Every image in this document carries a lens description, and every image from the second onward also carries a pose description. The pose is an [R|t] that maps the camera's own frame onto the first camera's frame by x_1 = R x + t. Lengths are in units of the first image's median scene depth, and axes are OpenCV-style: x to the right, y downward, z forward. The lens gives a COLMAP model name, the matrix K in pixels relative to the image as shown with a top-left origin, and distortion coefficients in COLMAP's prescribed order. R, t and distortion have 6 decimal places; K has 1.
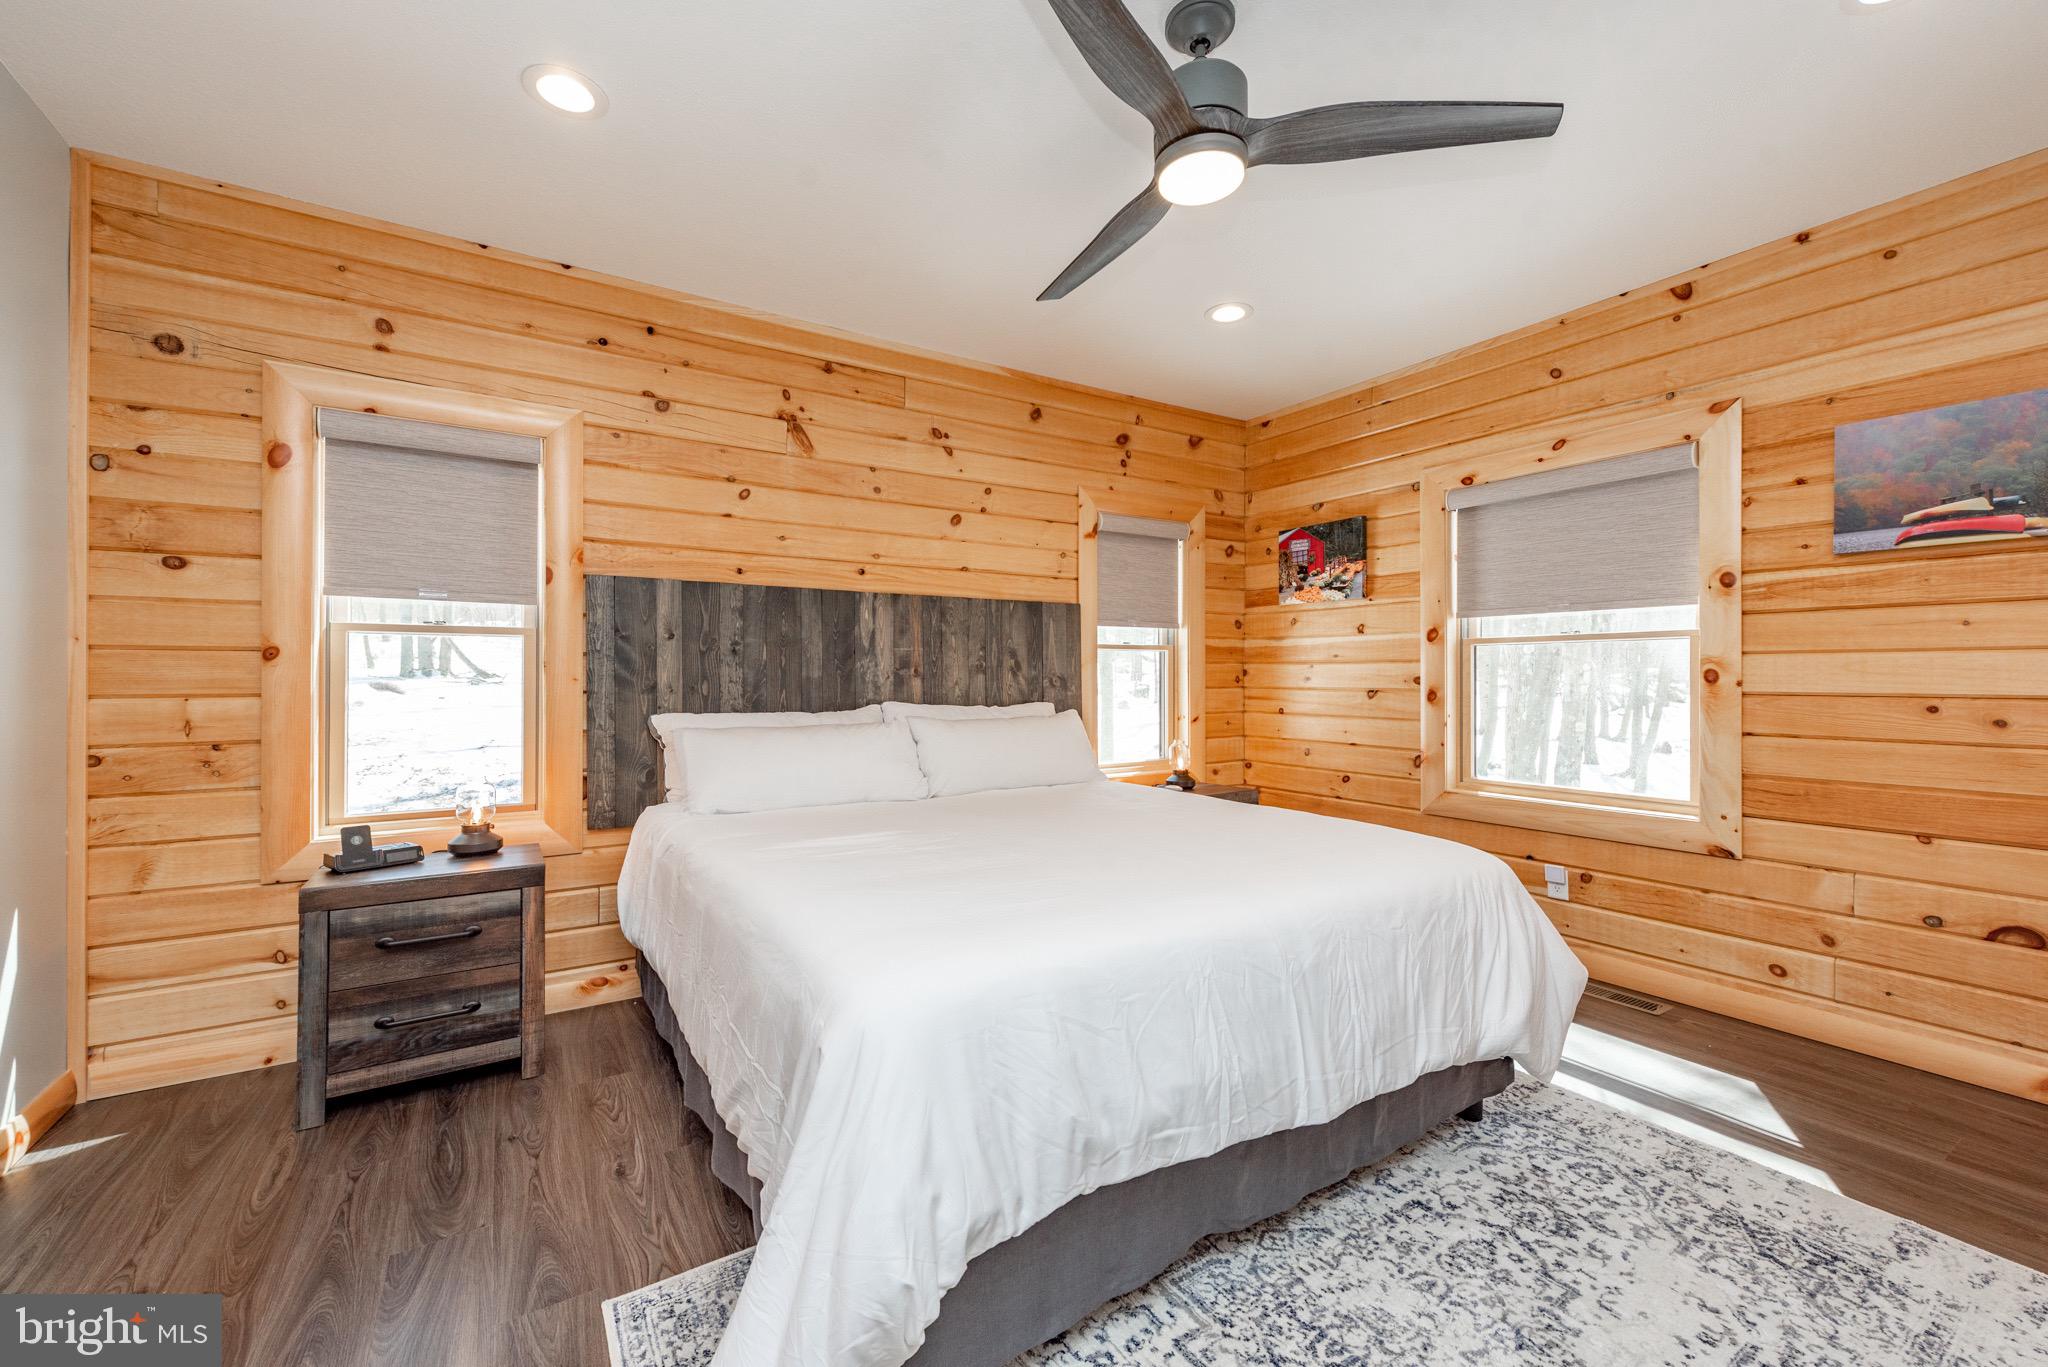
lens RADIAL K [[793.2, 0, 1018.2], [0, 793.2, 671.5], [0, 0, 1]] dist [0.006209, -0.000123]
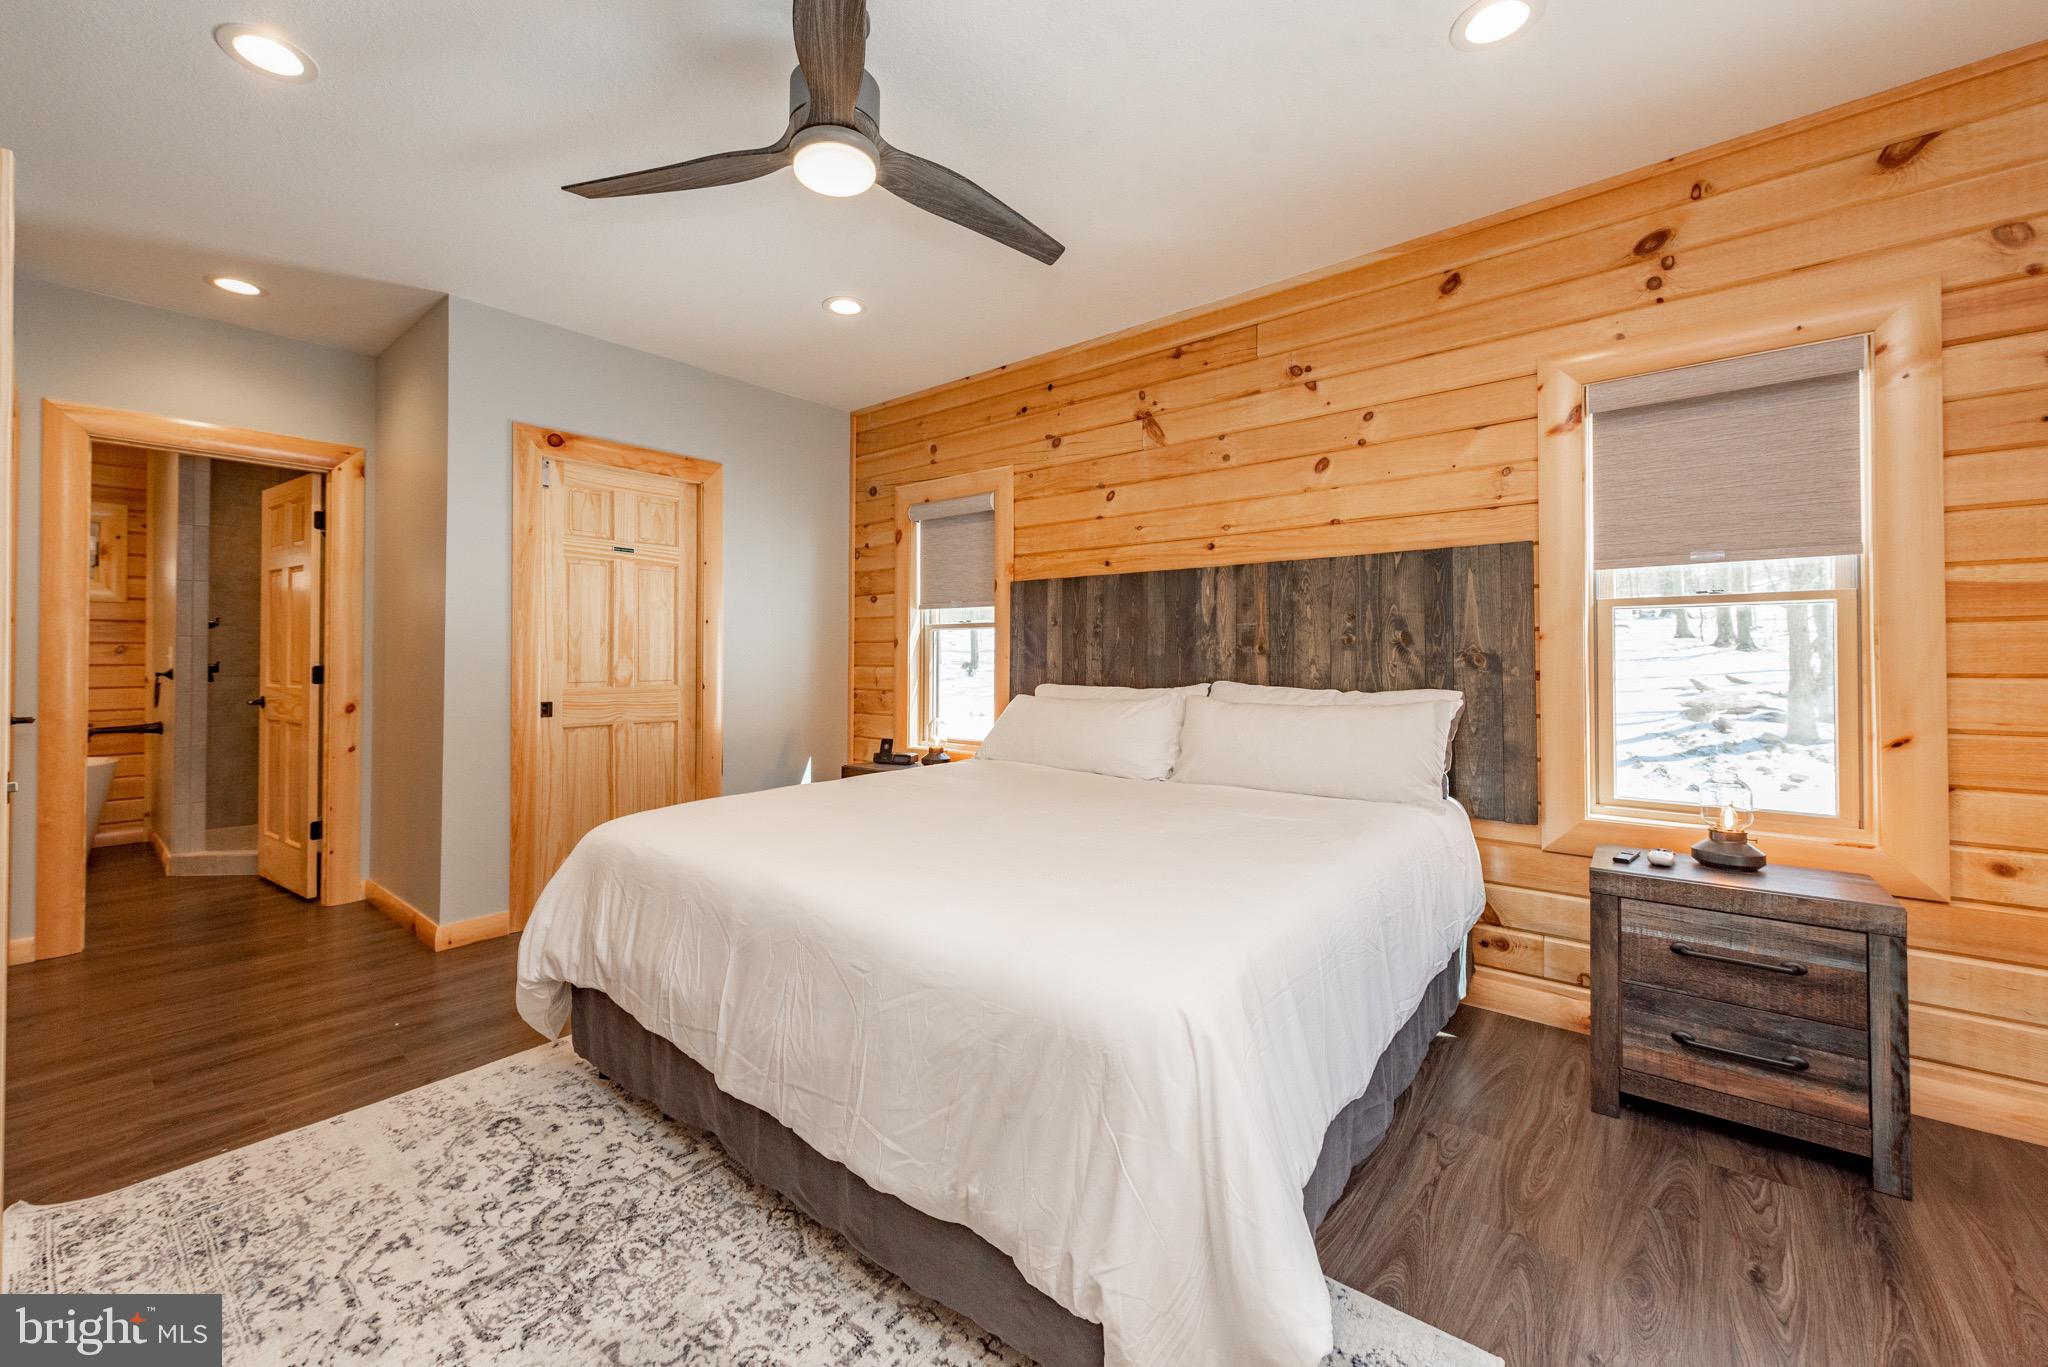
lens RADIAL K [[818.5, 0, 1020.0], [0, 818.5, 641.9], [0, 0, 1]] dist [0.006266, -0.000199]
pose [[0.321372, -0.018510, -0.946772, 0.673484], [0.008166, 0.999826, -0.016776, 0.005794], [0.946918, -0.002340, 0.321467, 0.457047]]
